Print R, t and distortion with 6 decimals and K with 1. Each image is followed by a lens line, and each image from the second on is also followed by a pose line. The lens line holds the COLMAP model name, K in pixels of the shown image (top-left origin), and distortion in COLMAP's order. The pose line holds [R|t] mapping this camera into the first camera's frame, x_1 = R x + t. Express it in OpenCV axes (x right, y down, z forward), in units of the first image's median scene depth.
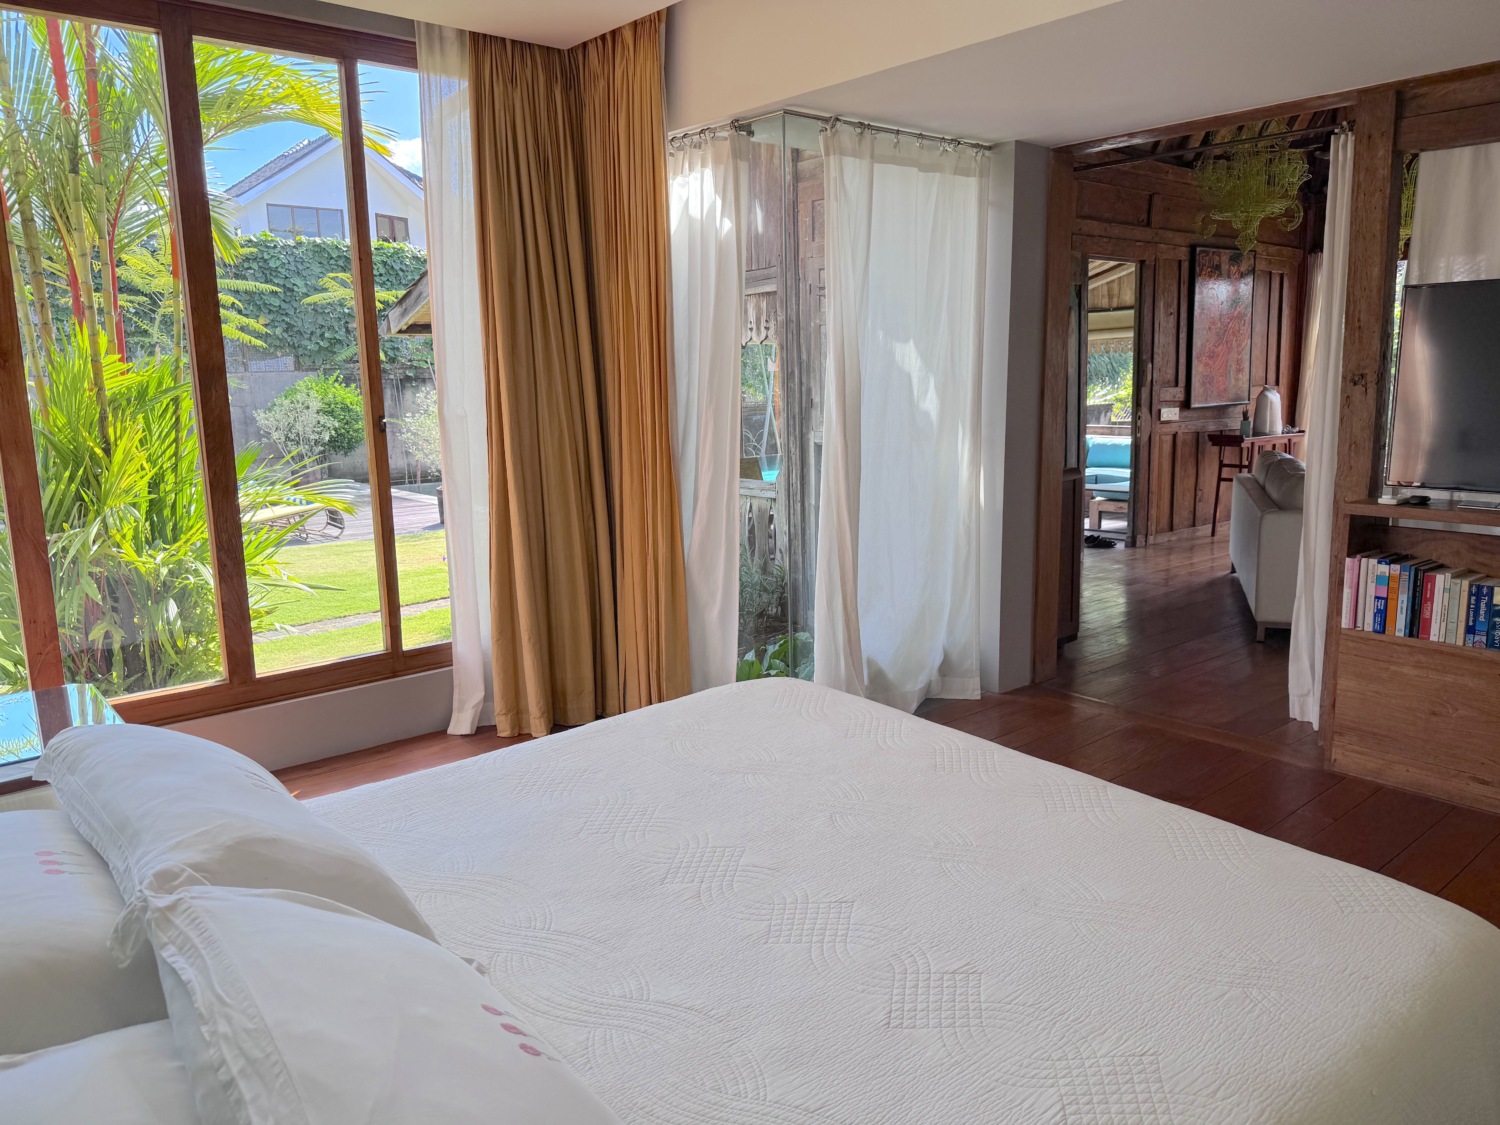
lens RADIAL K [[1077.6, 0, 750.9], [0, 1077.6, 558.7], [0, 0, 1]] dist [0.001304, -0.003035]
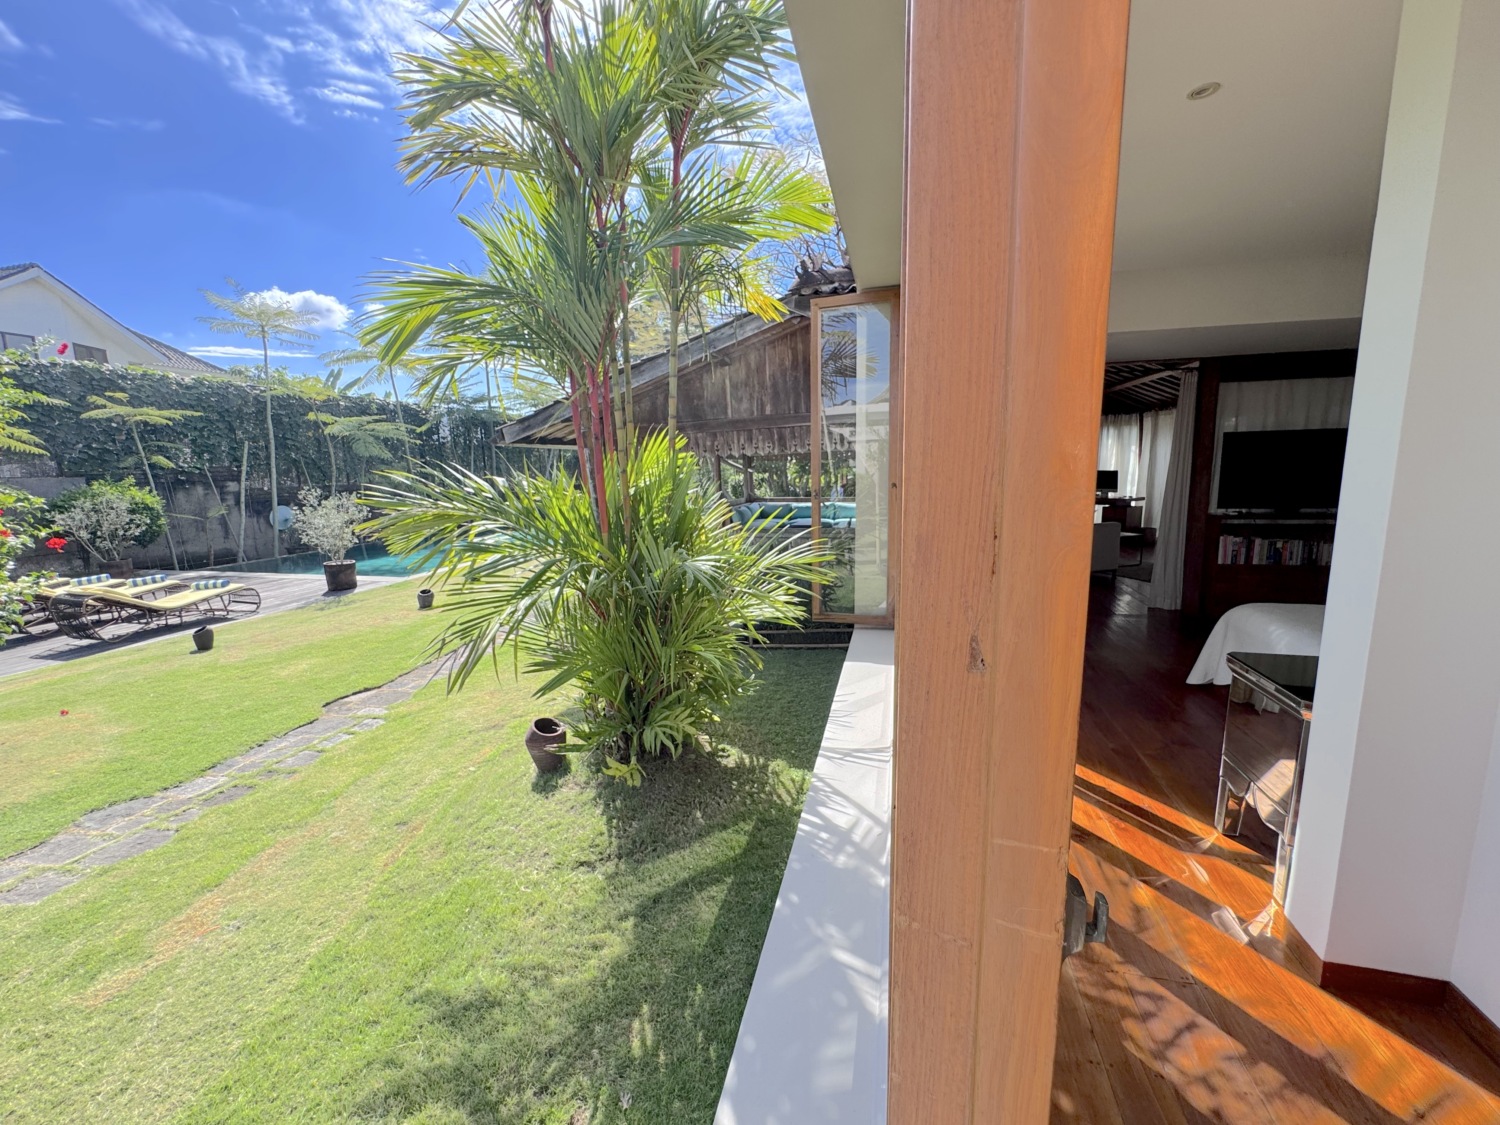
lens RADIAL K [[606.2, 0, 746.1], [0, 606.2, 560.3], [0, 0, 1]] dist [0.000410, 0.000063]
pose [[0.816236, -0.092755, 0.570223, -1.244850], [0.109013, 0.994024, 0.005647, -0.078581], [-0.567340, 0.057553, 0.821470, 0.471282]]
